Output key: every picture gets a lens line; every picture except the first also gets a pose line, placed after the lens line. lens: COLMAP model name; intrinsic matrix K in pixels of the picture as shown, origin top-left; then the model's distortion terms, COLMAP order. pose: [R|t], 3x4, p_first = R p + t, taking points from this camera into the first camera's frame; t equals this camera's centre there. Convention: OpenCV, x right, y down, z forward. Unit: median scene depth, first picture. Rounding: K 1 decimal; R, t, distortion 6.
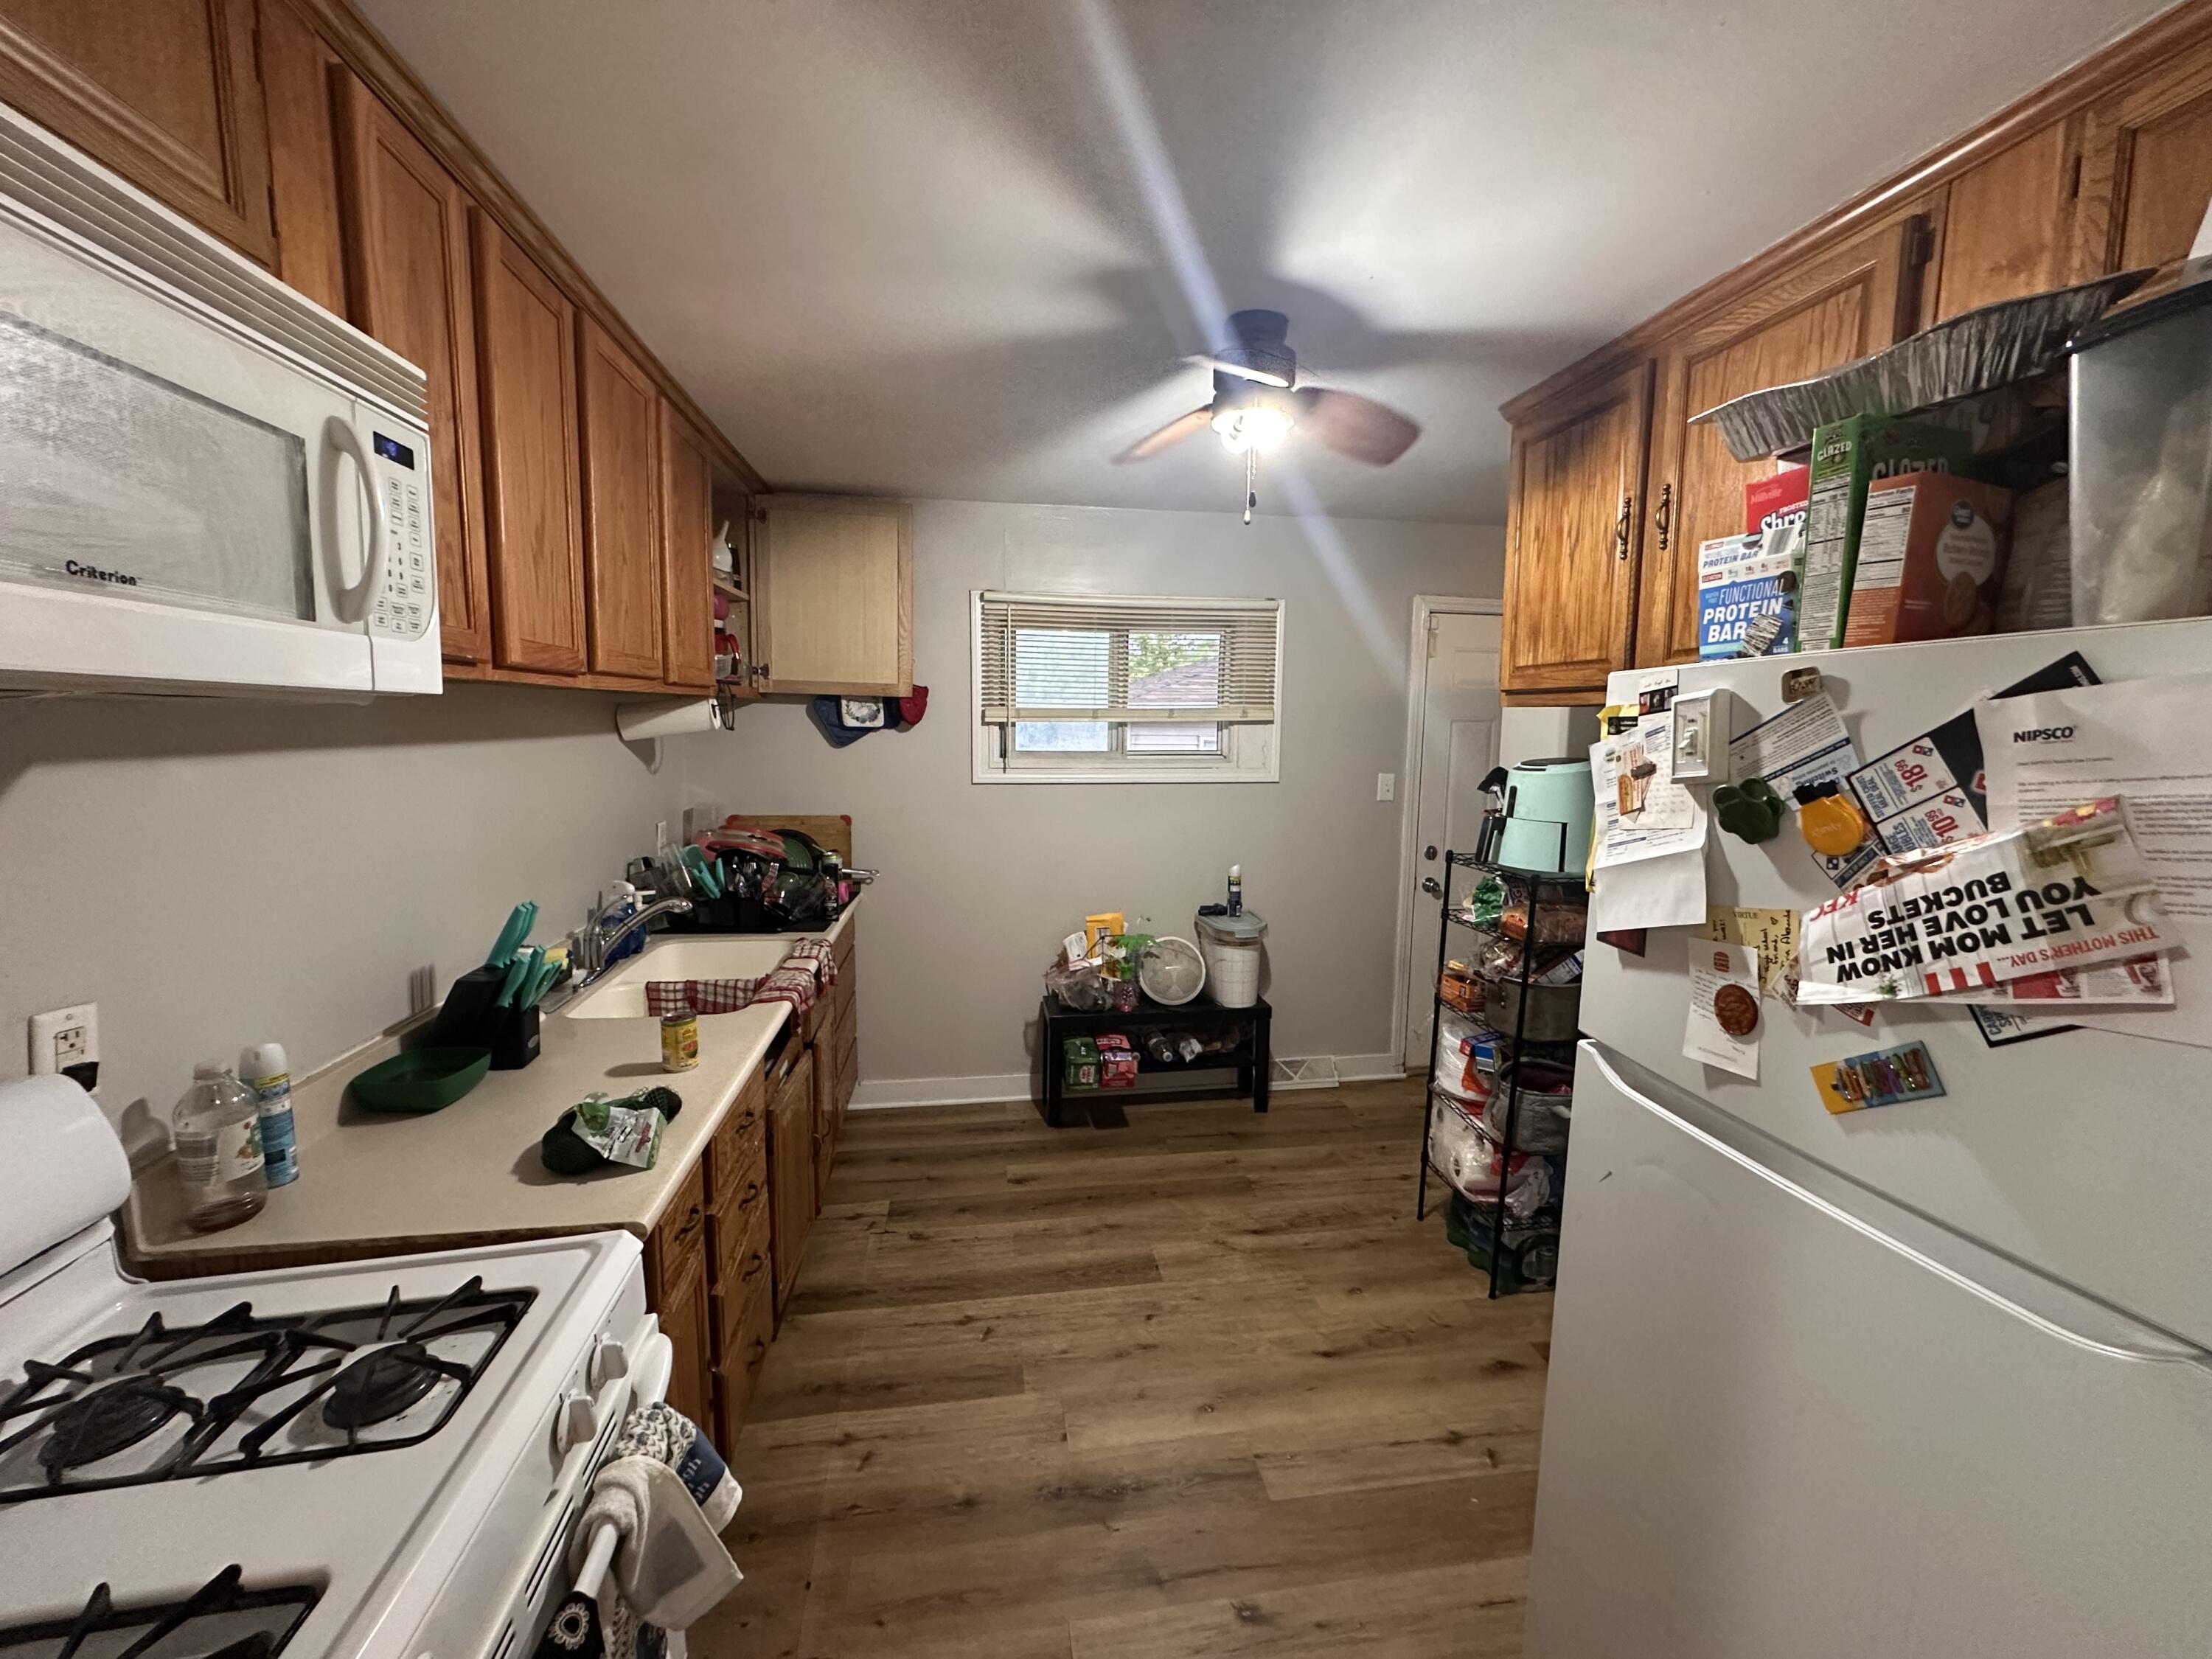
lens RADIAL K [[879.4, 0, 1106.0], [0, 879.4, 829.5], [0, 0, 1]] dist [-0.000143, -0.000190]
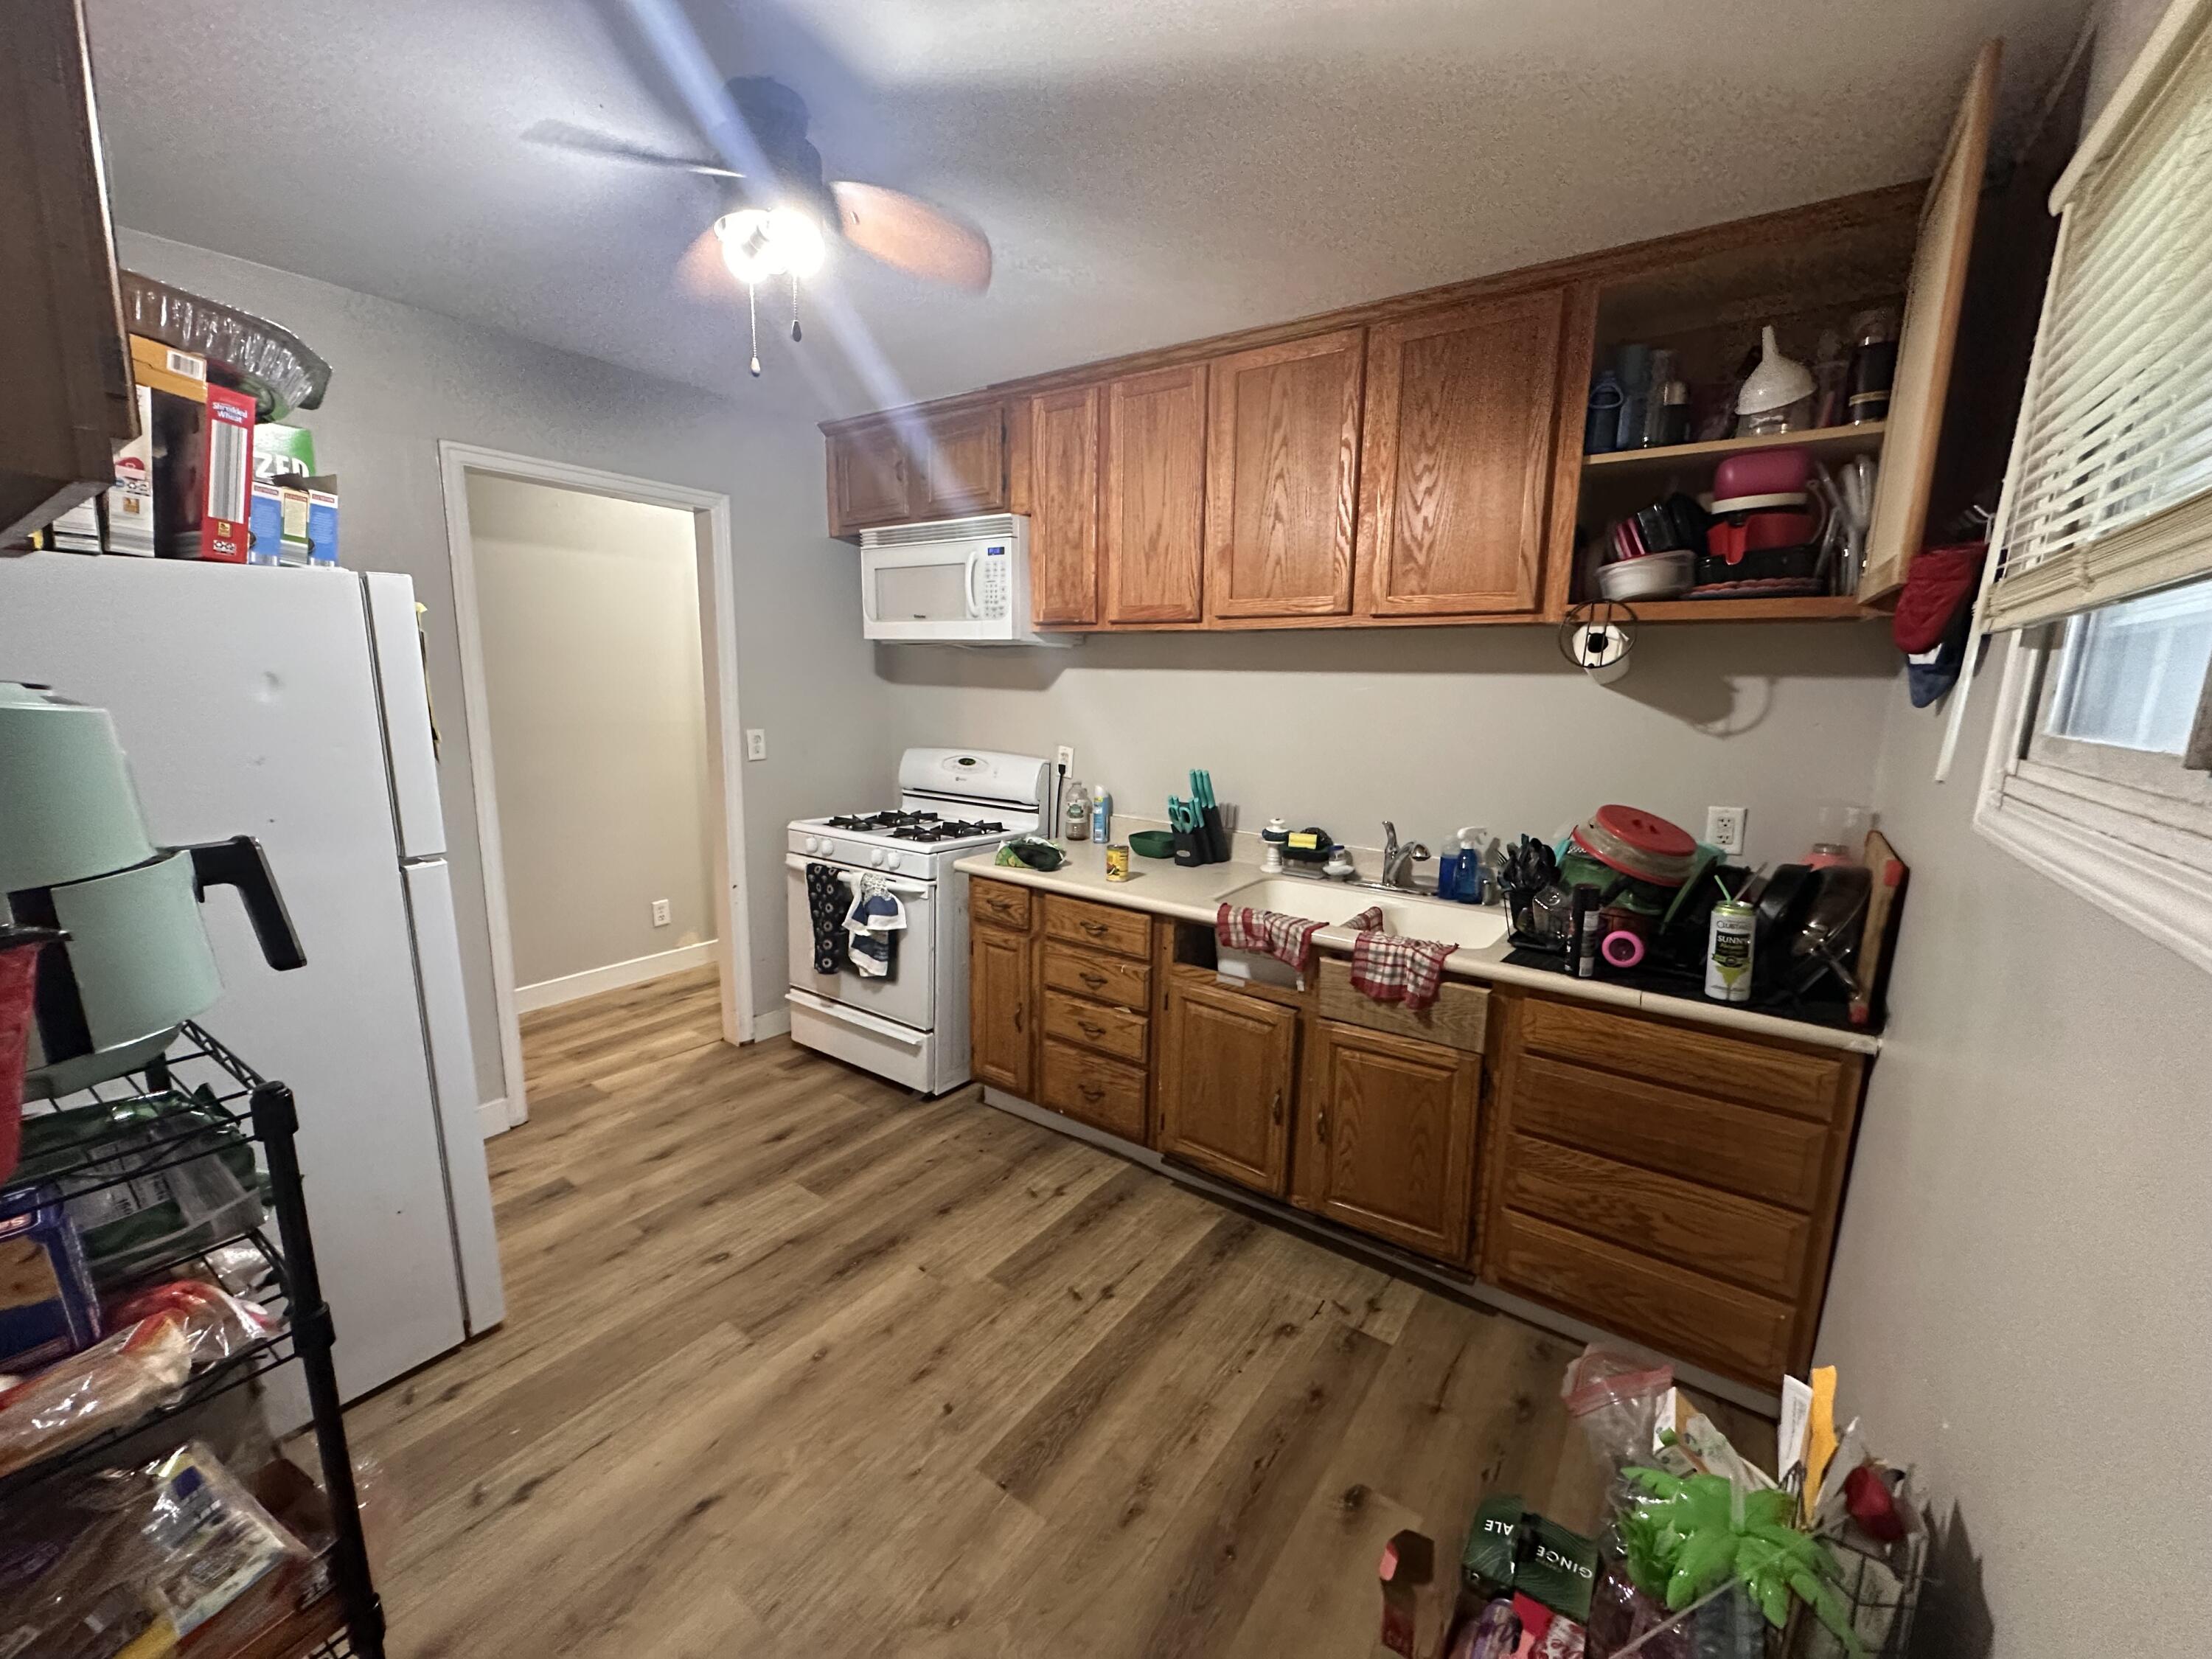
lens RADIAL K [[879.4, 0, 1106.0], [0, 879.4, 829.5], [0, 0, 1]] dist [-0.000143, -0.000190]
pose [[-0.698197, 0.103097, -0.708444, 0.499015], [-0.112402, 0.961517, 0.250702, -0.161582], [0.707027, 0.254669, -0.659739, 1.648020]]
